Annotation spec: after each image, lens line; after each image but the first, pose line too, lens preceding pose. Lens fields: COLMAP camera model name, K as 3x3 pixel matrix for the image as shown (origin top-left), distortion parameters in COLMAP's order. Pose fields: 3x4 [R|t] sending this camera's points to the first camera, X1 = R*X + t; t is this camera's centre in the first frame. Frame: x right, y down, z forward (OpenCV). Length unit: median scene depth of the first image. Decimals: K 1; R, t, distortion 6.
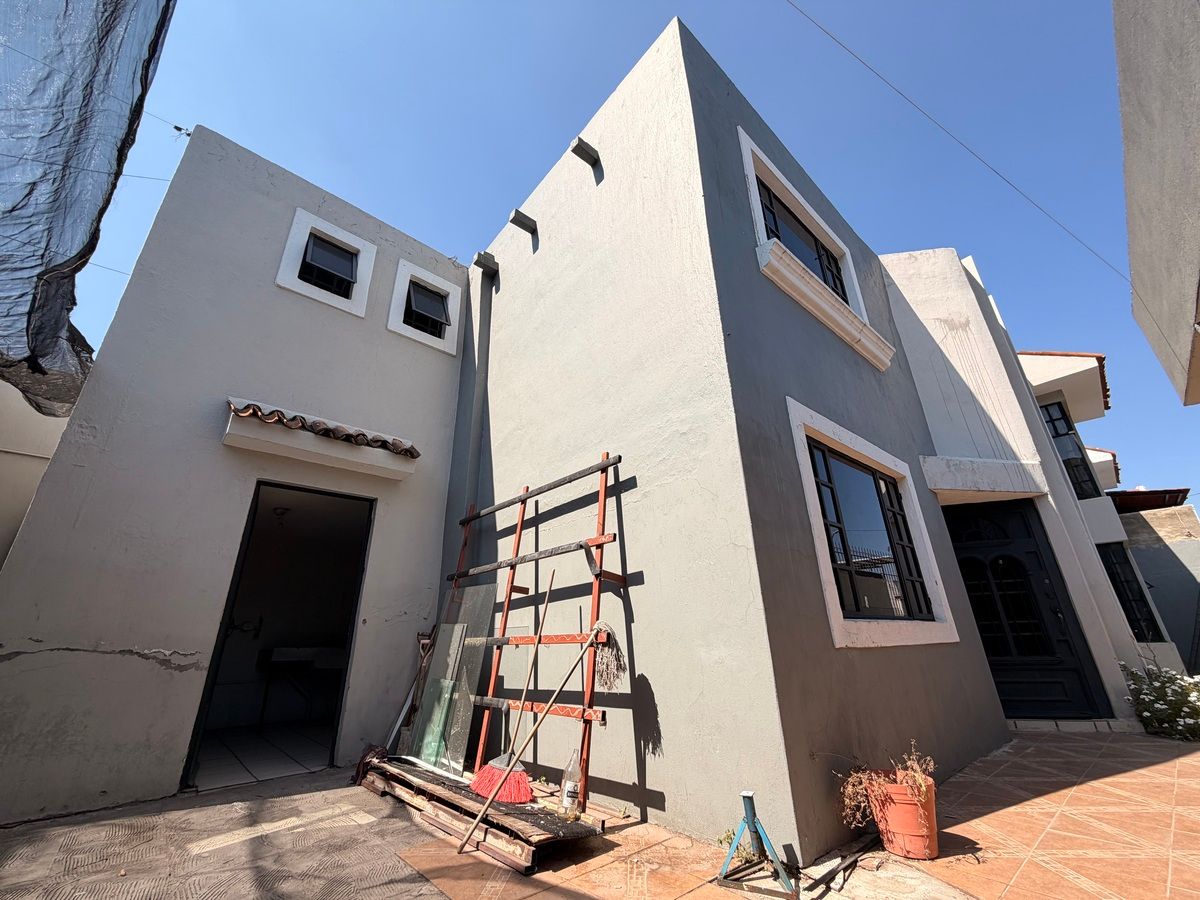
lens RADIAL K [[479.0, 0, 598.2], [0, 479.0, 449.3], [0, 0, 1]] dist [0.000914, 0.000161]
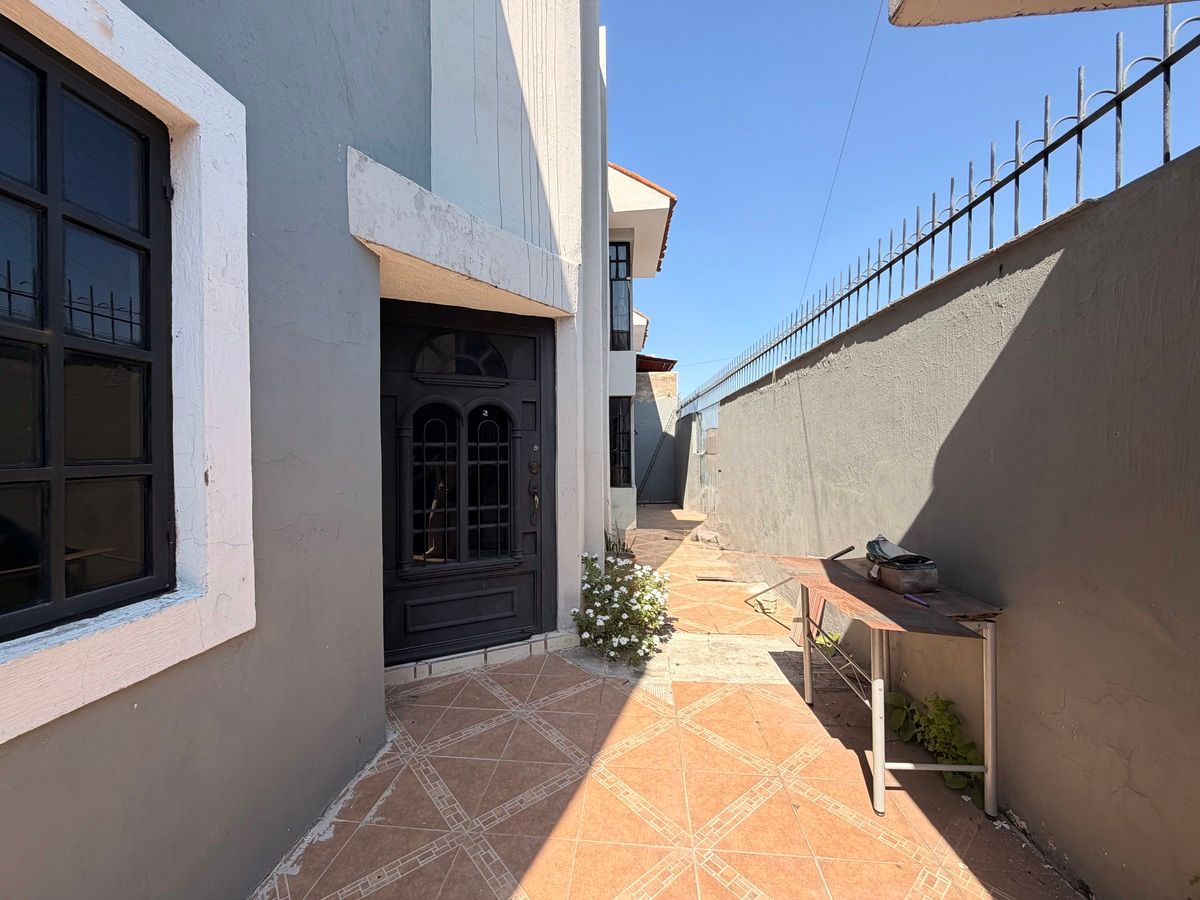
lens RADIAL K [[479.0, 0, 599.0], [0, 479.0, 448.5], [0, 0, 1]] dist [0.000914, 0.000161]
pose [[0.721315, 0.019349, 0.692337, 0.468959], [-0.270131, 0.928306, 0.255494, 0.074905], [-0.637757, -0.371313, 0.674827, 0.434416]]
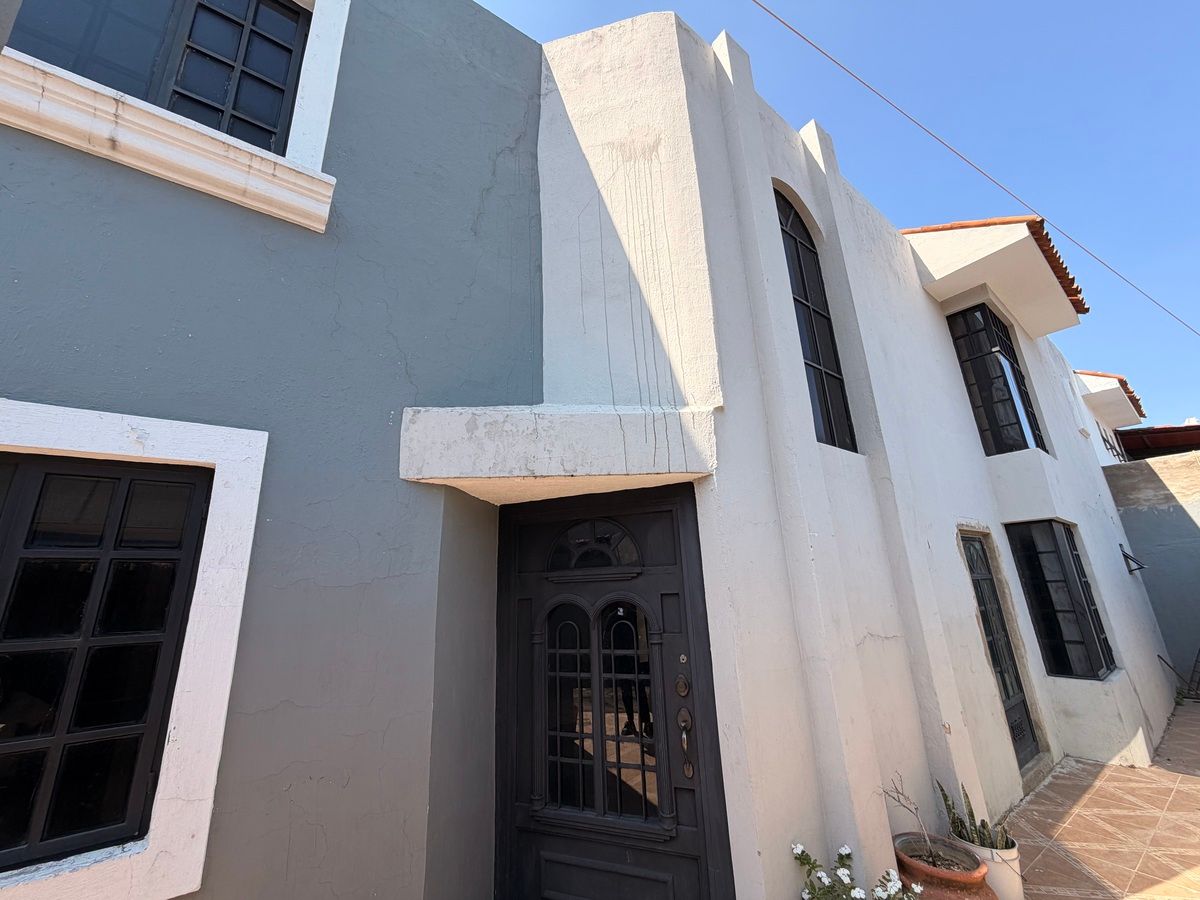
lens RADIAL K [[479.0, 0, 593.4], [0, 479.0, 450.3], [0, 0, 1]] dist [0.000914, 0.000161]
pose [[0.995284, -0.040719, -0.088039, 0.765010], [0.049266, 0.994044, 0.097204, 0.015087], [0.083557, -0.101083, 0.991363, 0.460129]]
